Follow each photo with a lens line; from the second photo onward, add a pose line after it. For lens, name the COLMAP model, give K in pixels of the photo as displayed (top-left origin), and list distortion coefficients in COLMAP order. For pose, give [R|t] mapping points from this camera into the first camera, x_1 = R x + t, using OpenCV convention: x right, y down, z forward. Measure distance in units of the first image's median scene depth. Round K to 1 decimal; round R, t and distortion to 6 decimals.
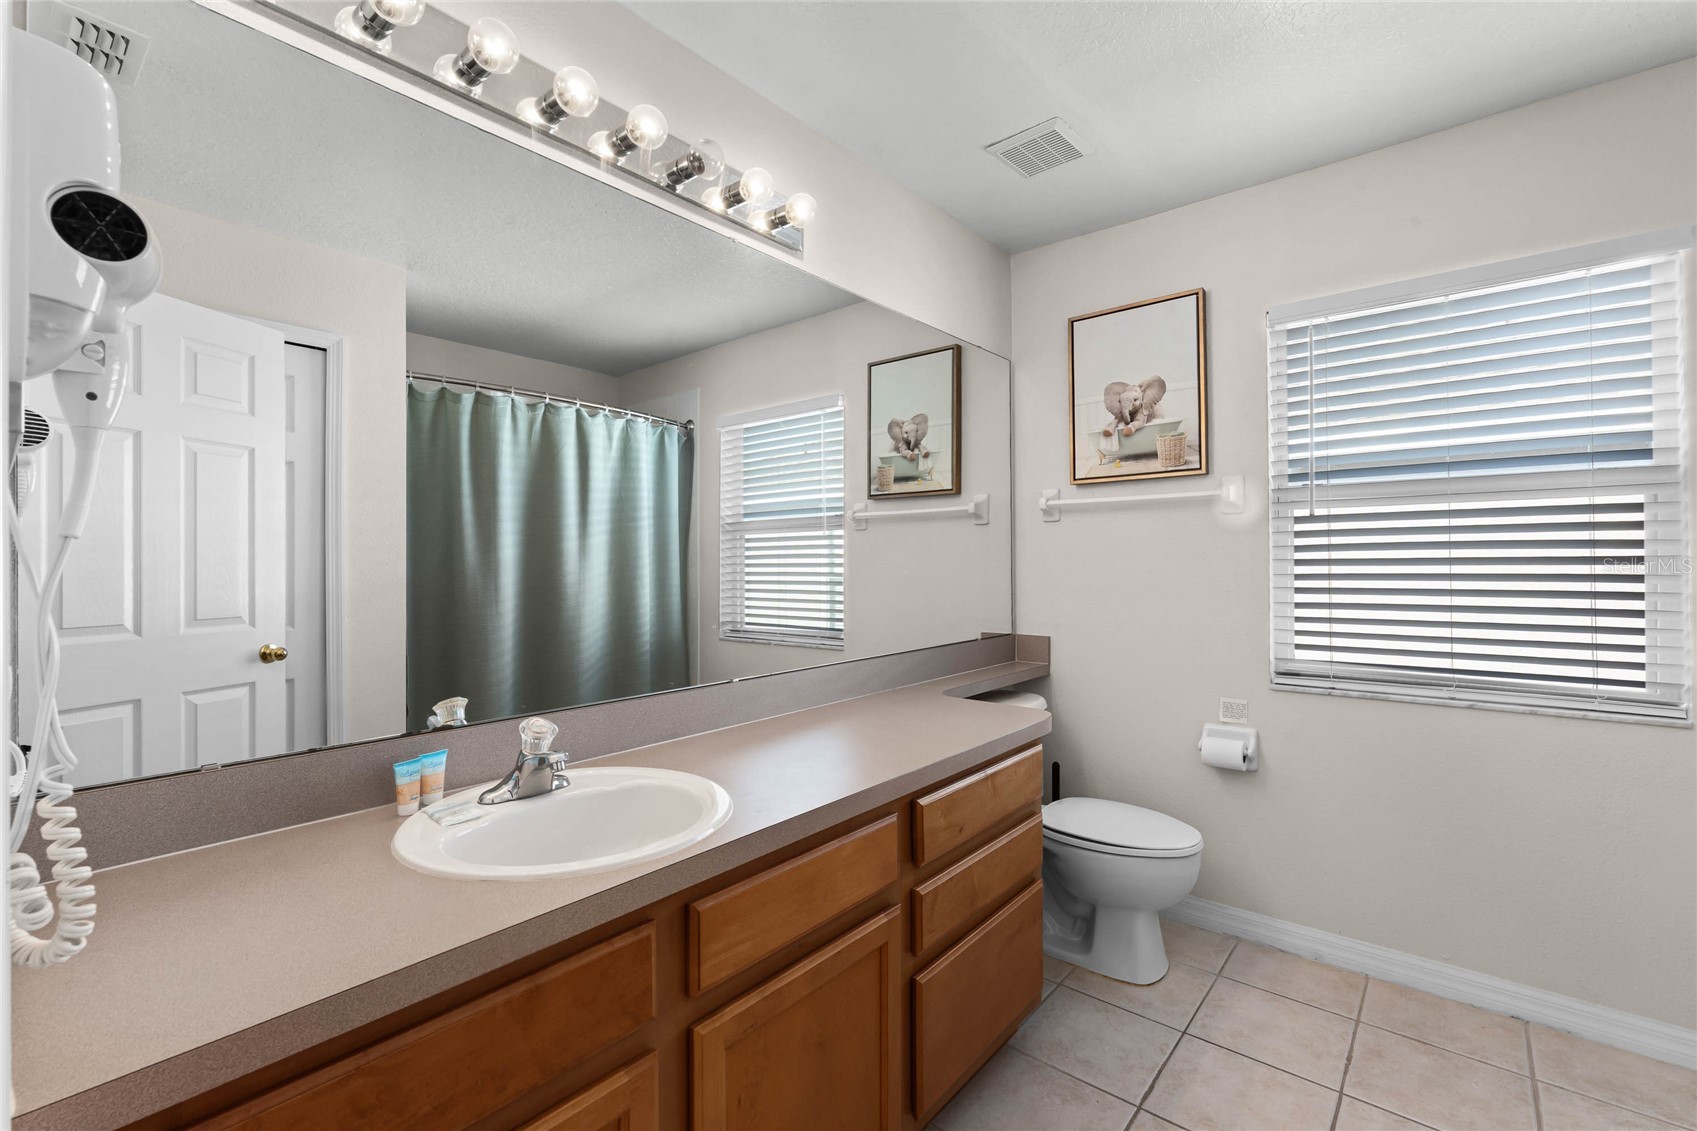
lens RADIAL K [[756.3, 0, 846.6], [0, 756.3, 561.3], [0, 0, 1]] dist [0.000085, 0.000949]
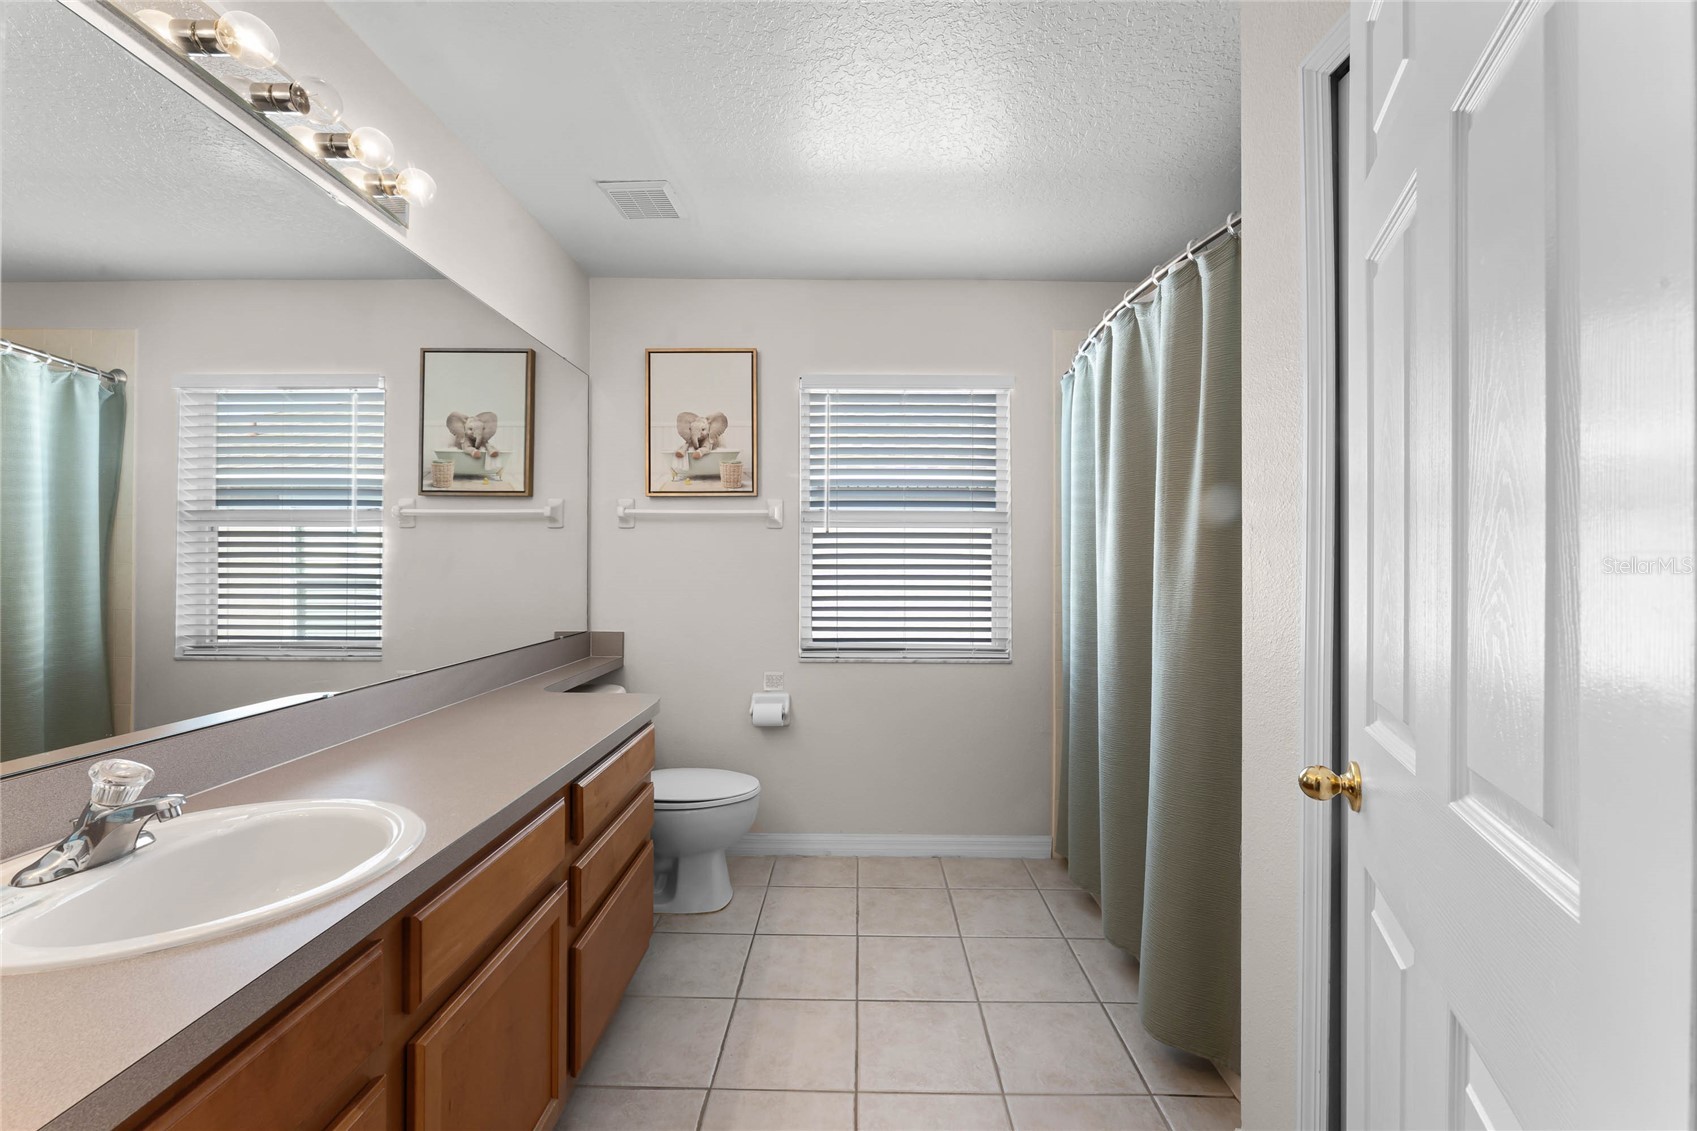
lens RADIAL K [[756.3, 0, 834.2], [0, 756.3, 565.7], [0, 0, 1]] dist [0.000085, 0.000949]
pose [[0.760762, 0.008961, 0.648969, -0.256632], [-0.010497, 0.999944, -0.001502, 0.001386], [-0.648946, -0.005669, 0.760813, -0.048890]]
